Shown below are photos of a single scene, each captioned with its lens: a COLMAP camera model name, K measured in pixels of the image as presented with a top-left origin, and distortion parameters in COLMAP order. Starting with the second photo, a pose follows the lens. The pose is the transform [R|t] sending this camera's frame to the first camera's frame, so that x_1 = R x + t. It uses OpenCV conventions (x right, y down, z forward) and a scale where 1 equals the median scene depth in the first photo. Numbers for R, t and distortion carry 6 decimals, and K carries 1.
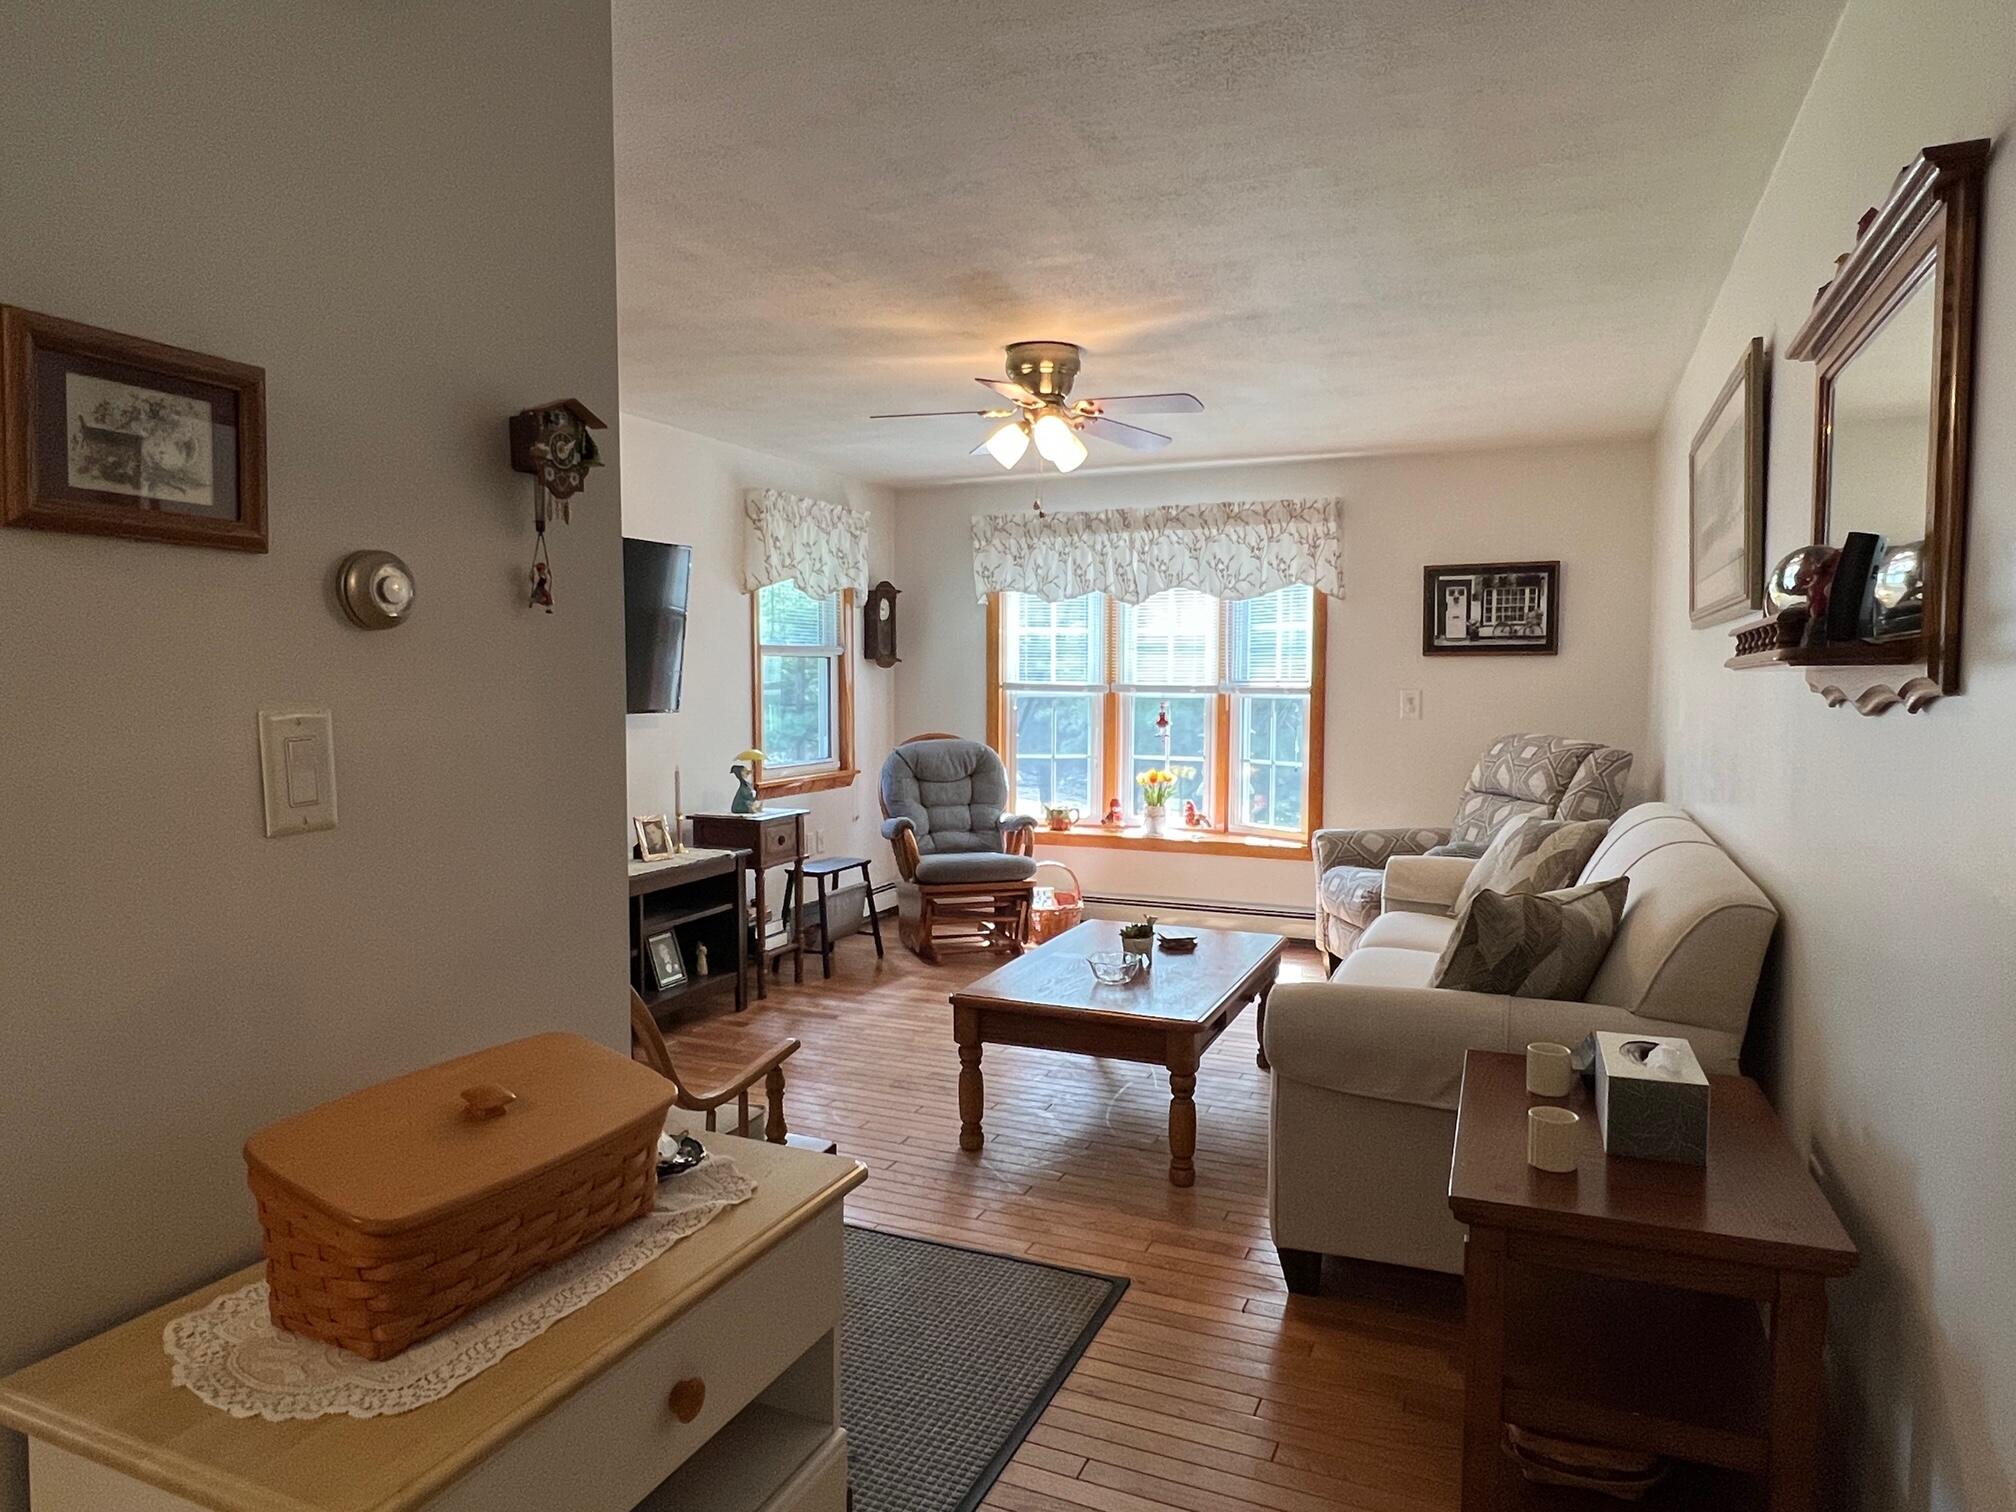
lens RADIAL K [[1243.4, 0, 1008.5], [0, 1243.4, 747.2], [0, 0, 1]] dist [-0.005558, -0.000458]
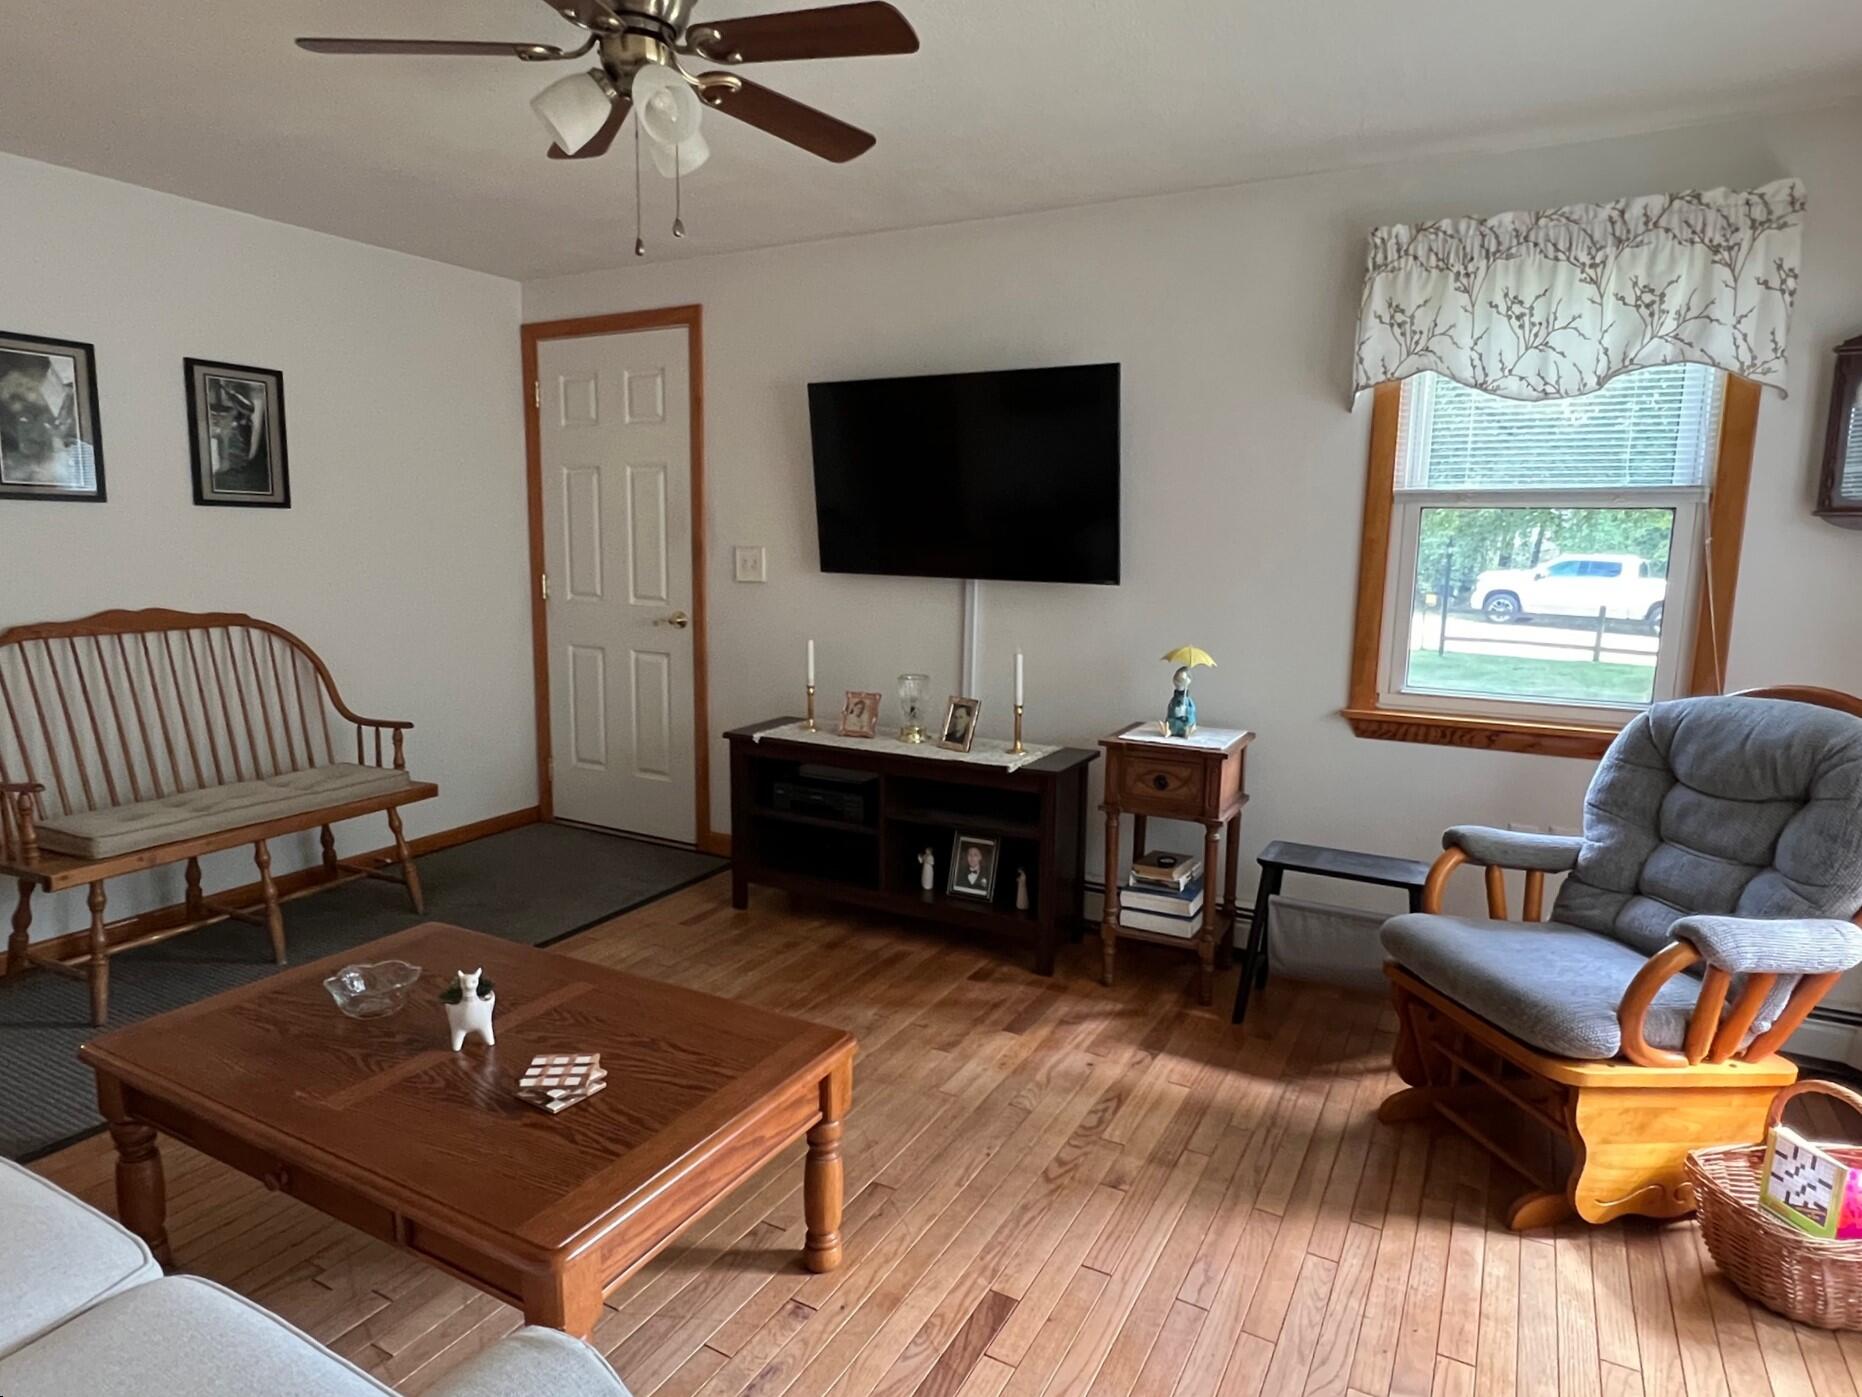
lens RADIAL K [[1106.8, 0, 929.9], [0, 1106.8, 699.7], [0, 0, 1]] dist [-0.000436, 0.000024]
pose [[-0.079045, 0.154391, -0.984843, 0.369007], [-0.070943, 0.984558, 0.160041, -0.050744], [0.994343, 0.082518, -0.066872, 0.806289]]
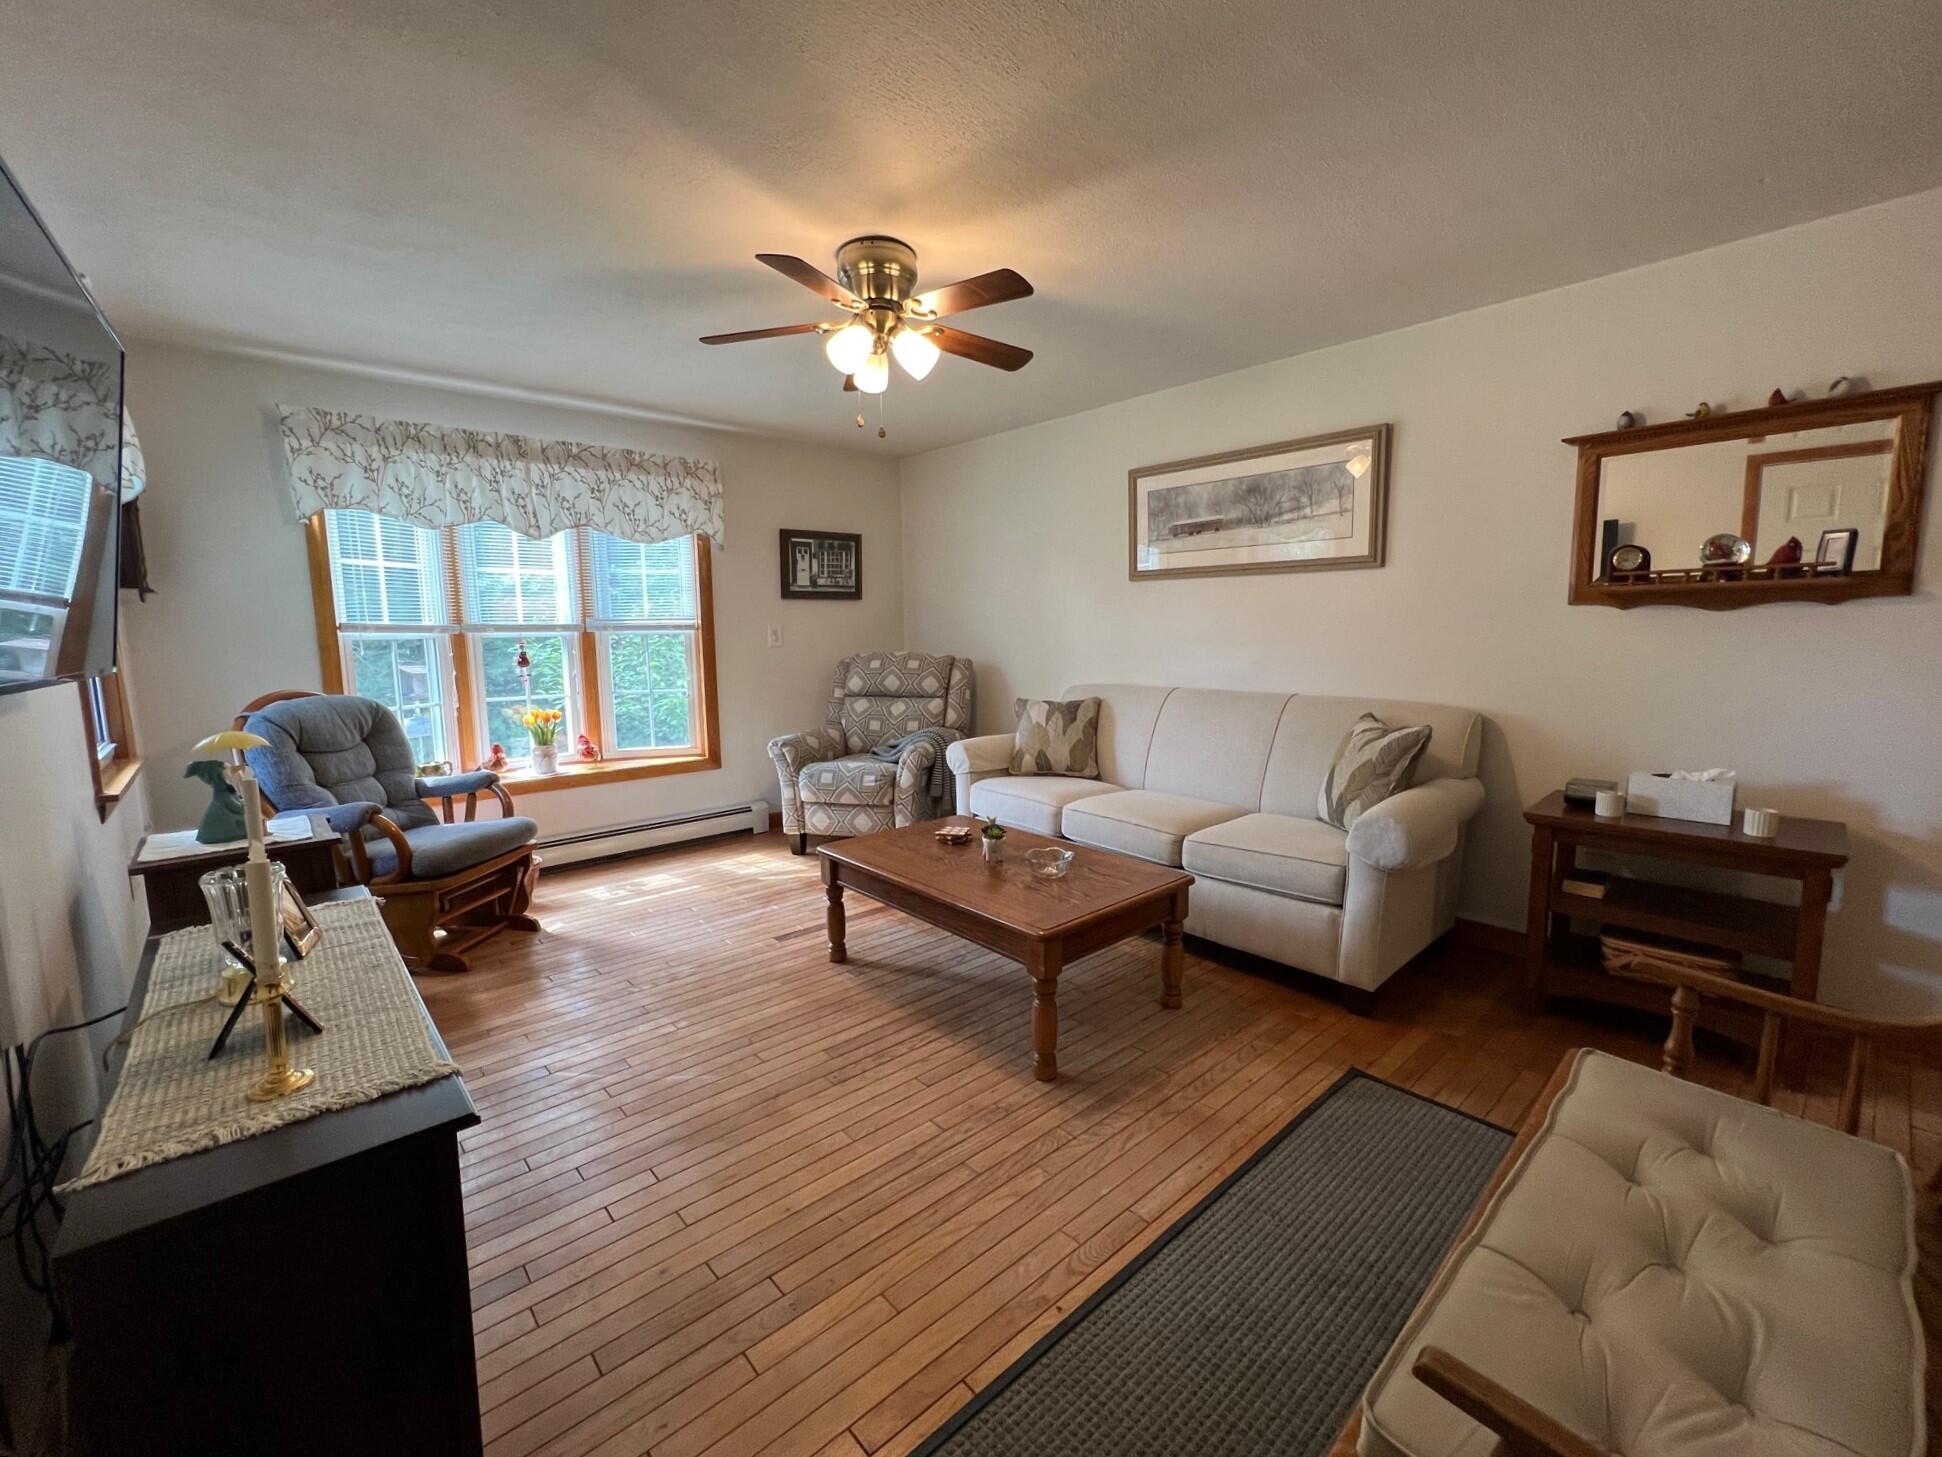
lens RADIAL K [[797.3, 0, 971.1], [0, 797.3, 722.8], [0, 0, 1]] dist [-0.003380, -0.000134]
pose [[0.416371, -0.119131, 0.901356, -0.356506], [0.062307, 0.992787, 0.102433, -0.017077], [-0.907057, 0.013511, 0.420791, 0.466415]]
